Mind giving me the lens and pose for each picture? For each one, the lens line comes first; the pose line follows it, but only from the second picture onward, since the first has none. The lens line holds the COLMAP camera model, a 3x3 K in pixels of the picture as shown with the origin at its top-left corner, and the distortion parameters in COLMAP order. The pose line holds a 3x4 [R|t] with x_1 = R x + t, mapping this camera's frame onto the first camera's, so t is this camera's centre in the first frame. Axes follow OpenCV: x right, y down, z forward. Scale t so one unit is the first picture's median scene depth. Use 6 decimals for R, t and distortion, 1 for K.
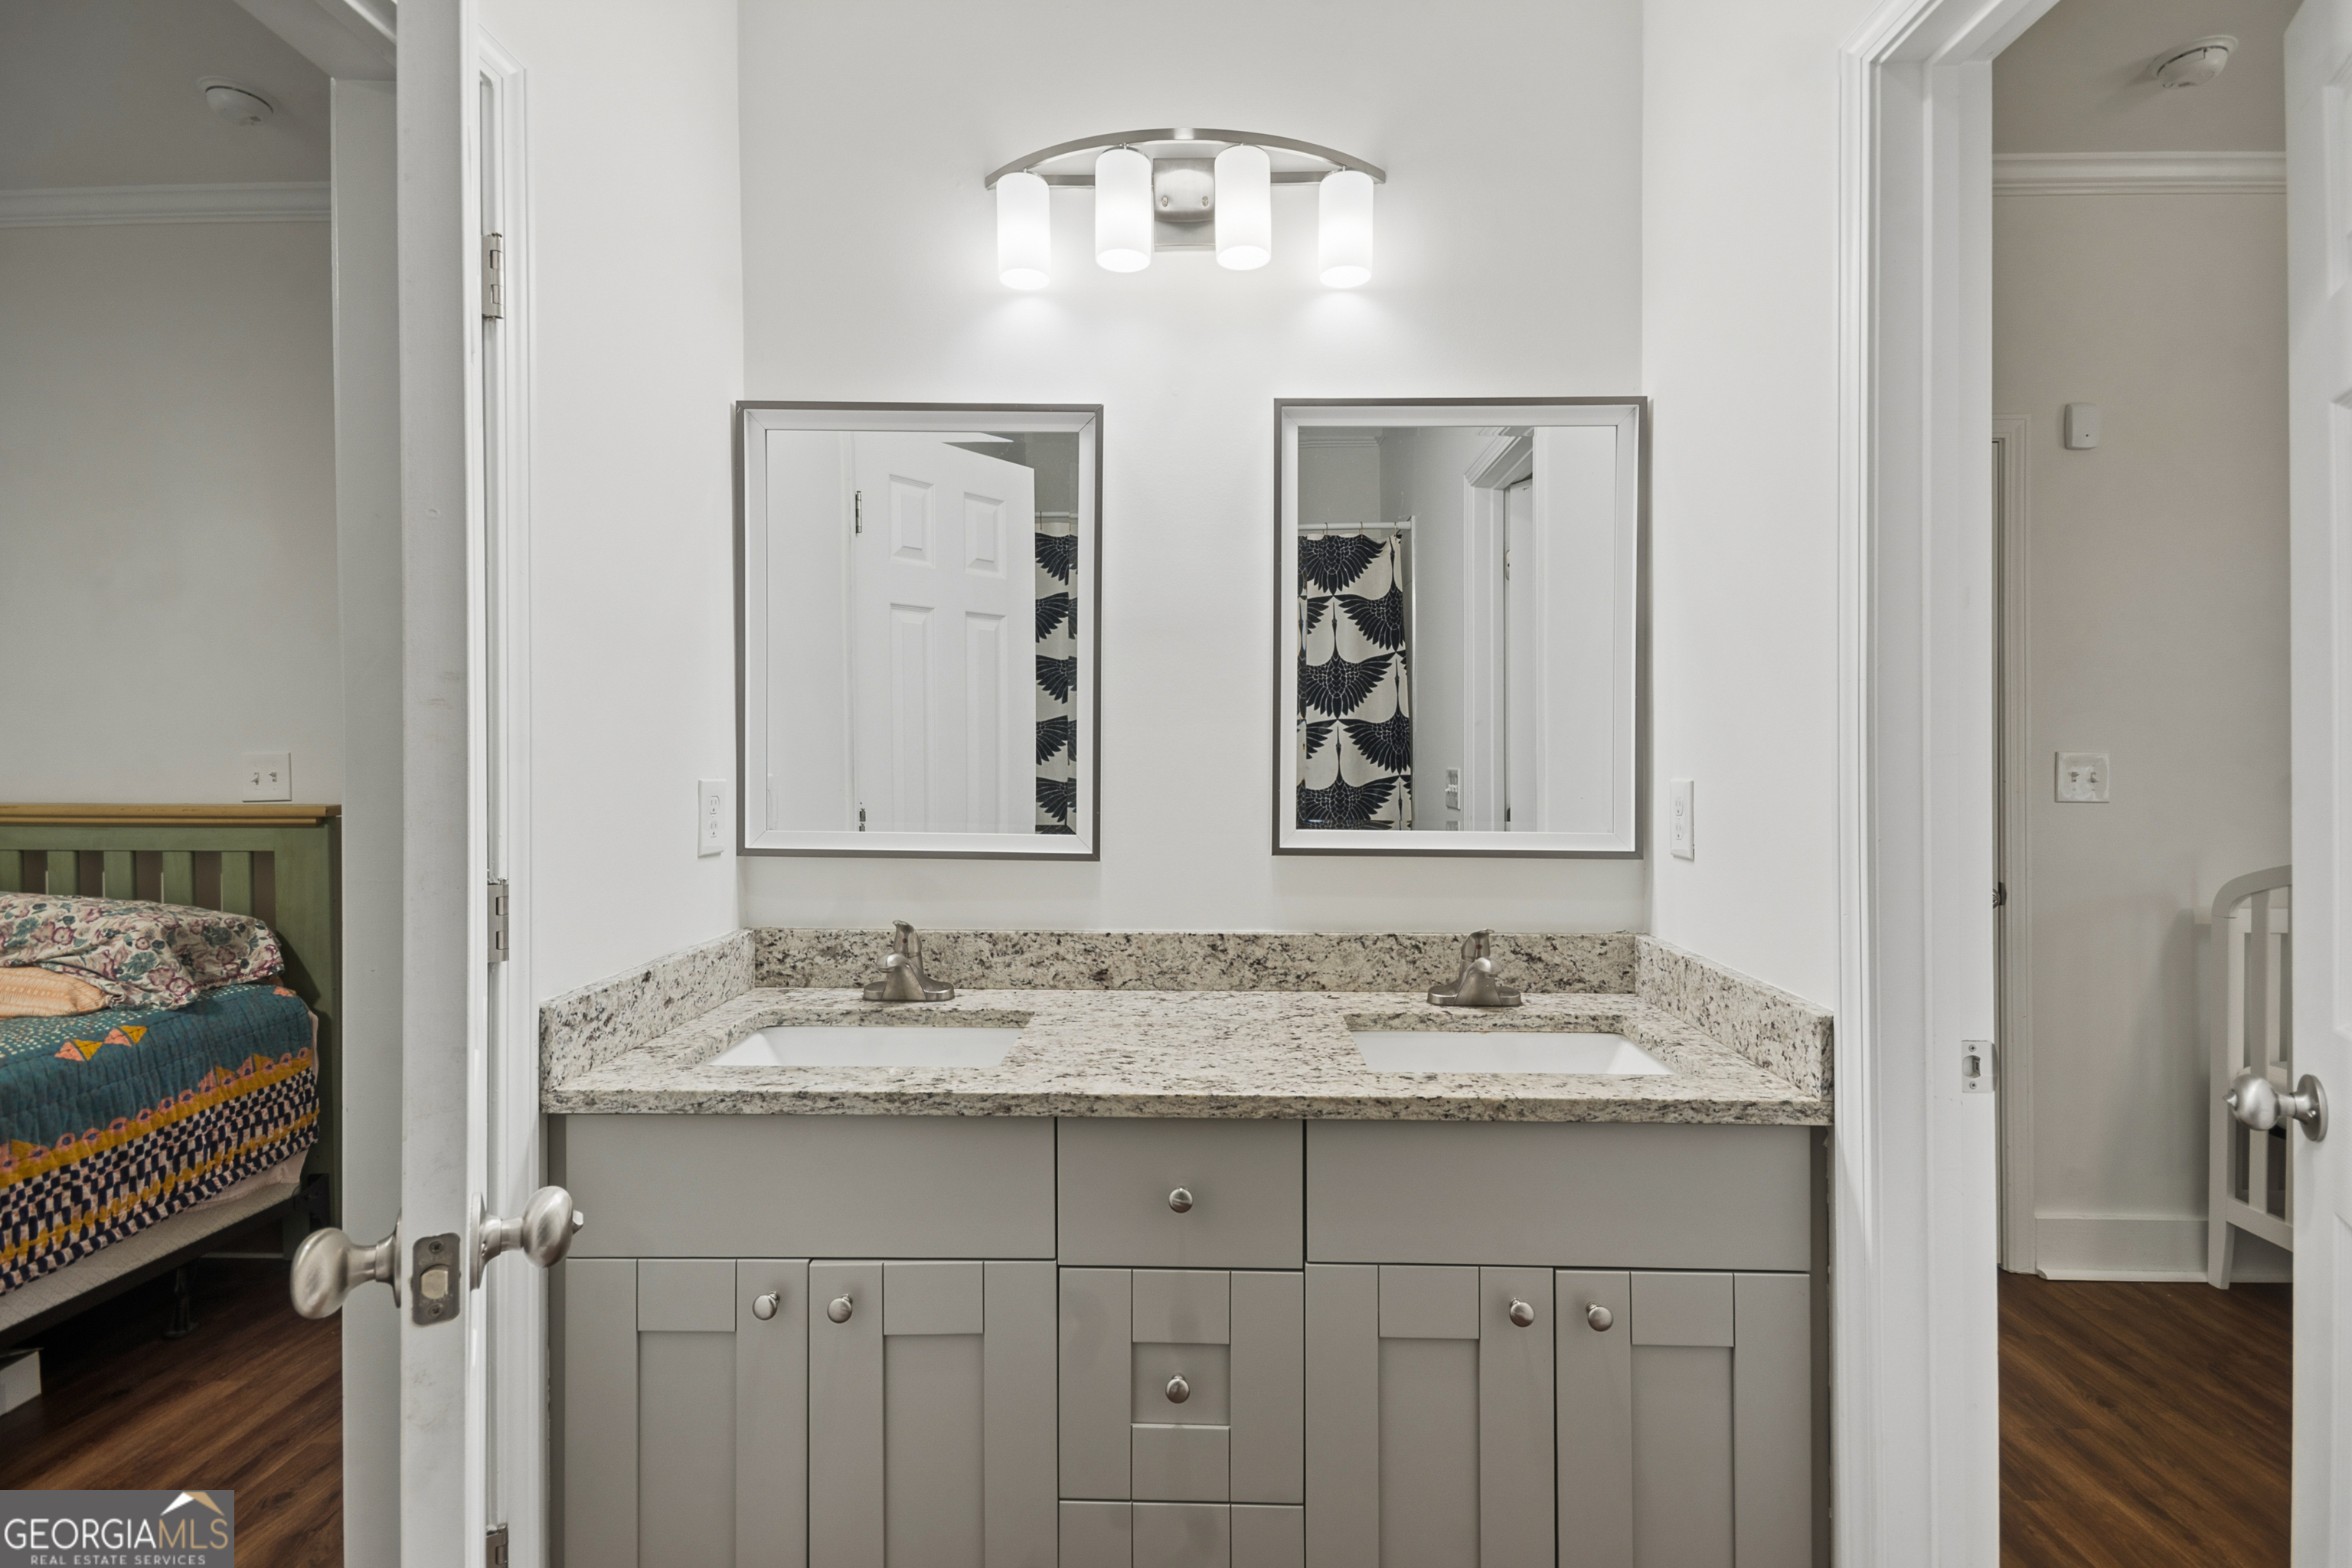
lens RADIAL K [[1092.5, 0, 1176.0], [0, 1092.5, 753.2], [0, 0, 1]] dist [0.012449, 0.000025]
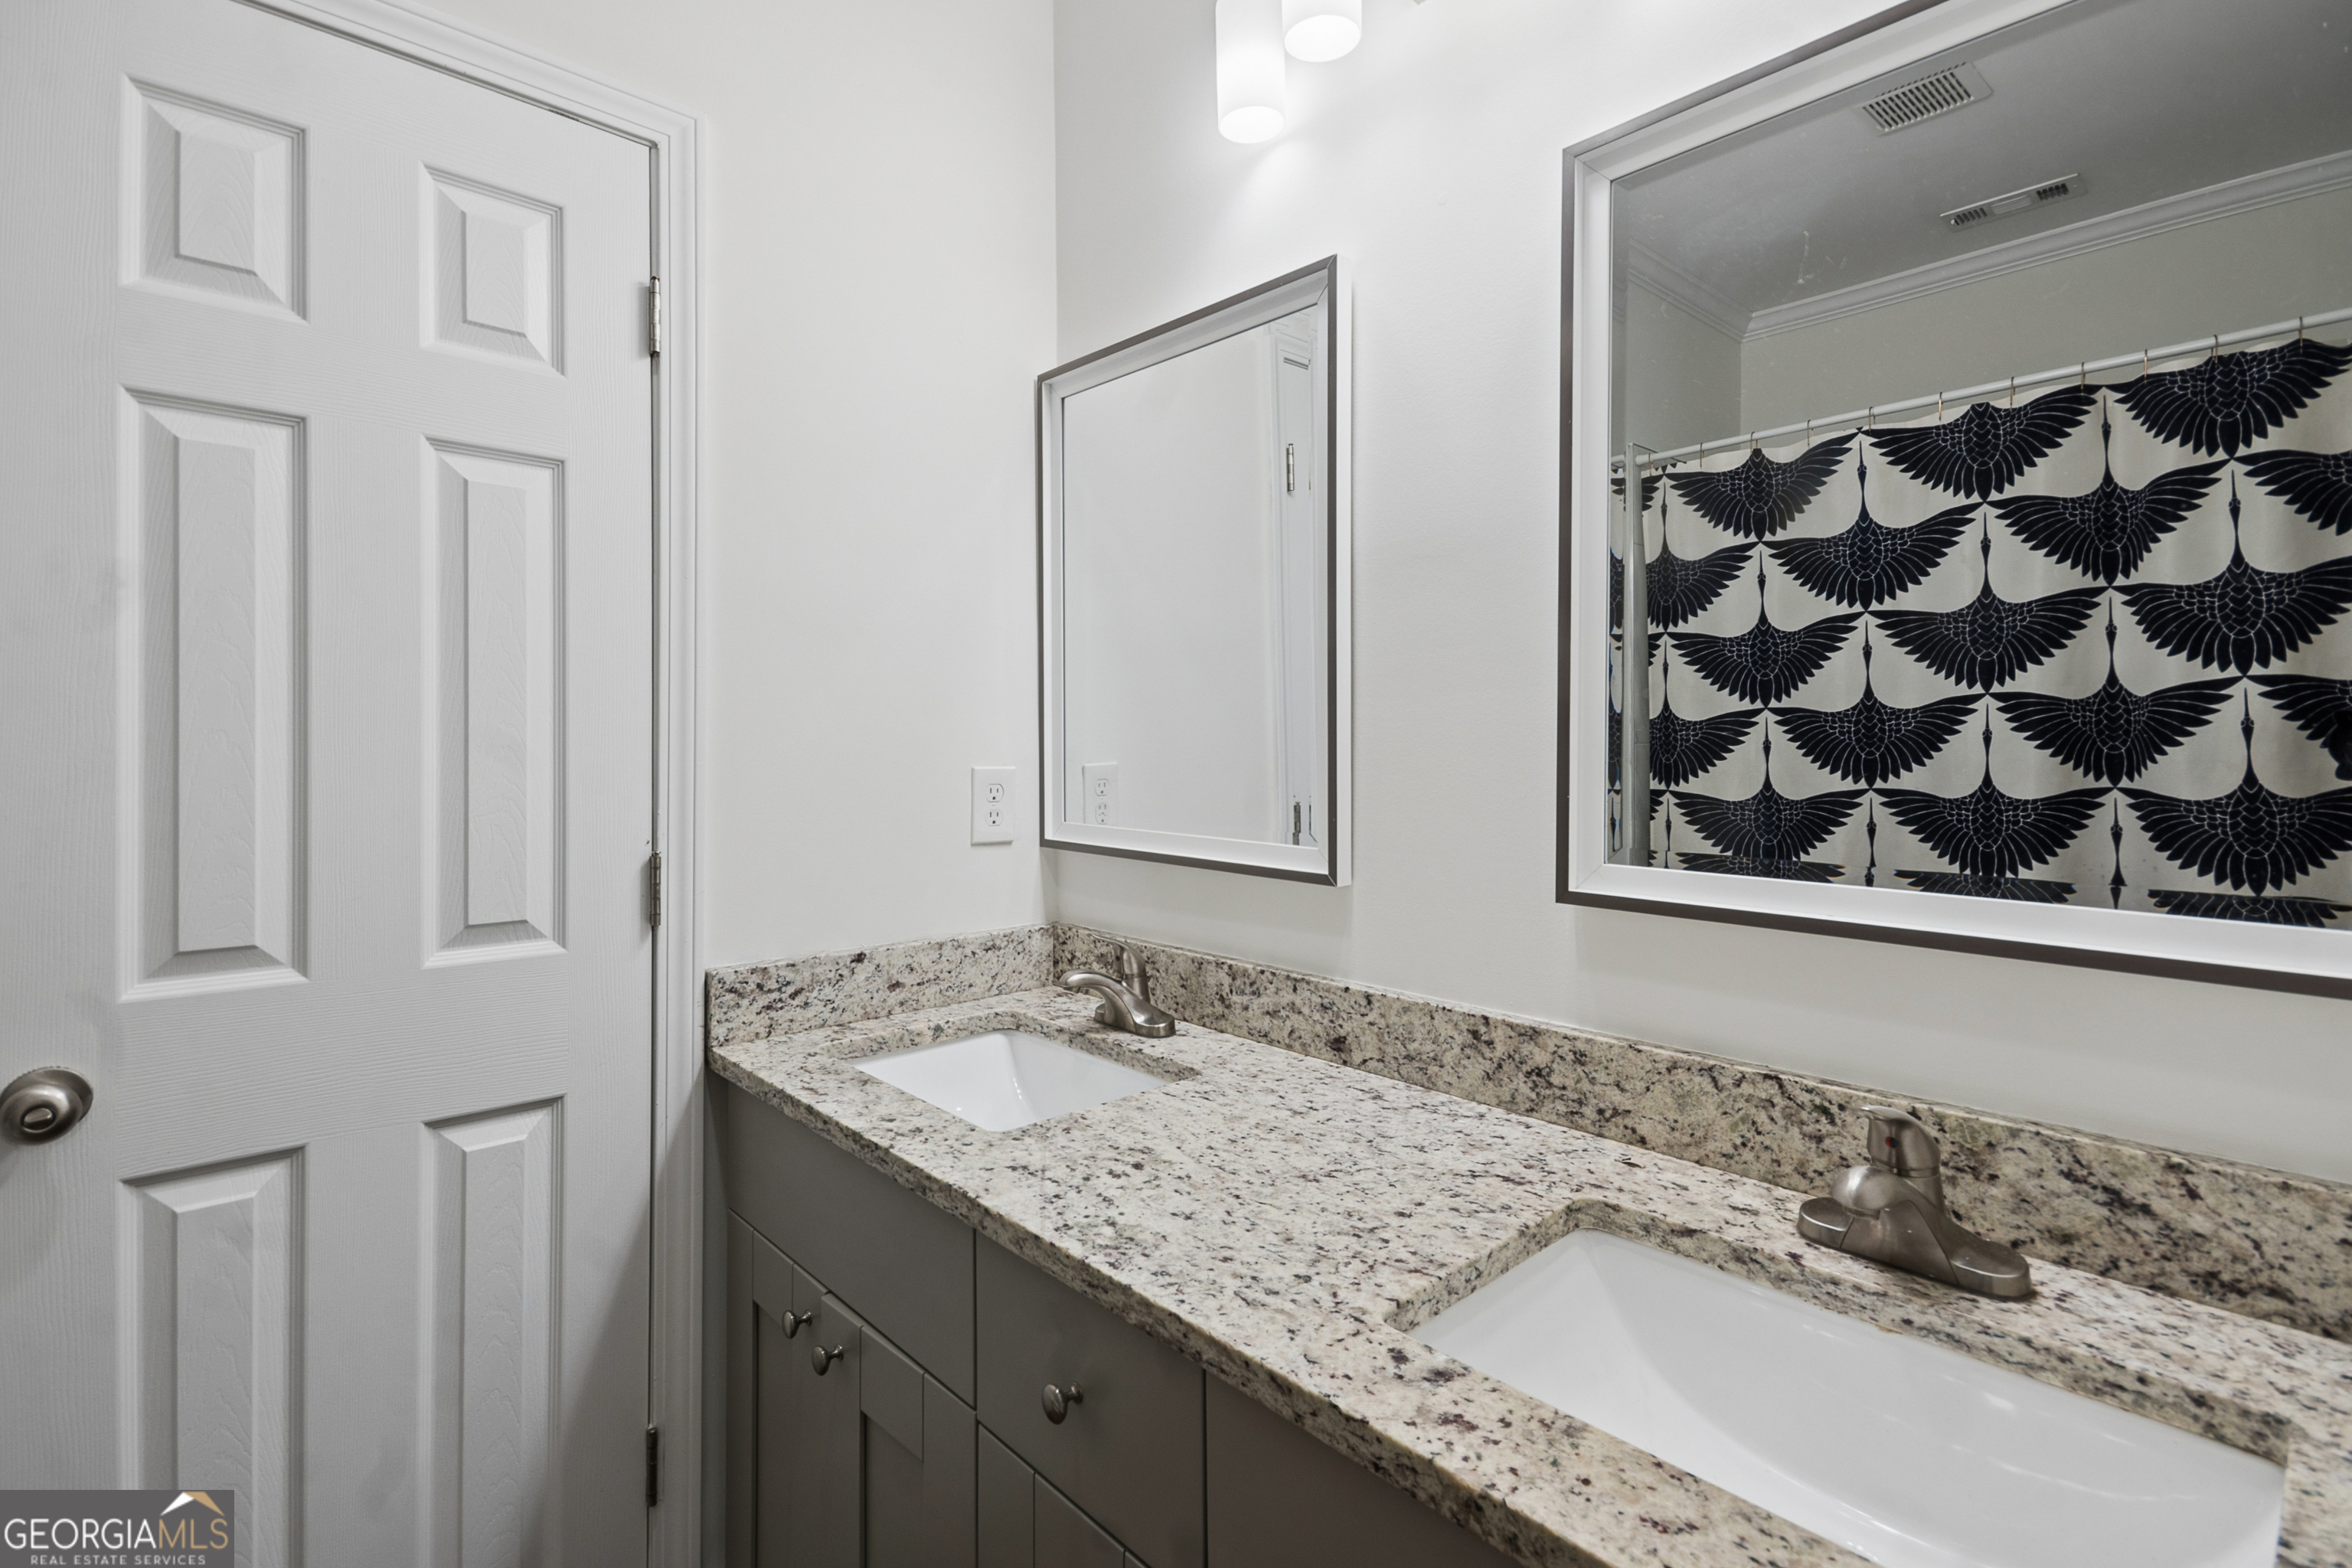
lens RADIAL K [[1092.5, 0, 1176.0], [0, 1092.5, 753.2], [0, 0, 1]] dist [0.012449, 0.000025]
pose [[0.684905, 0.001808, -0.728630, 0.390289], [0.002806, 0.999983, 0.005119, 0.006630], [0.728627, -0.005550, 0.684888, 0.431239]]
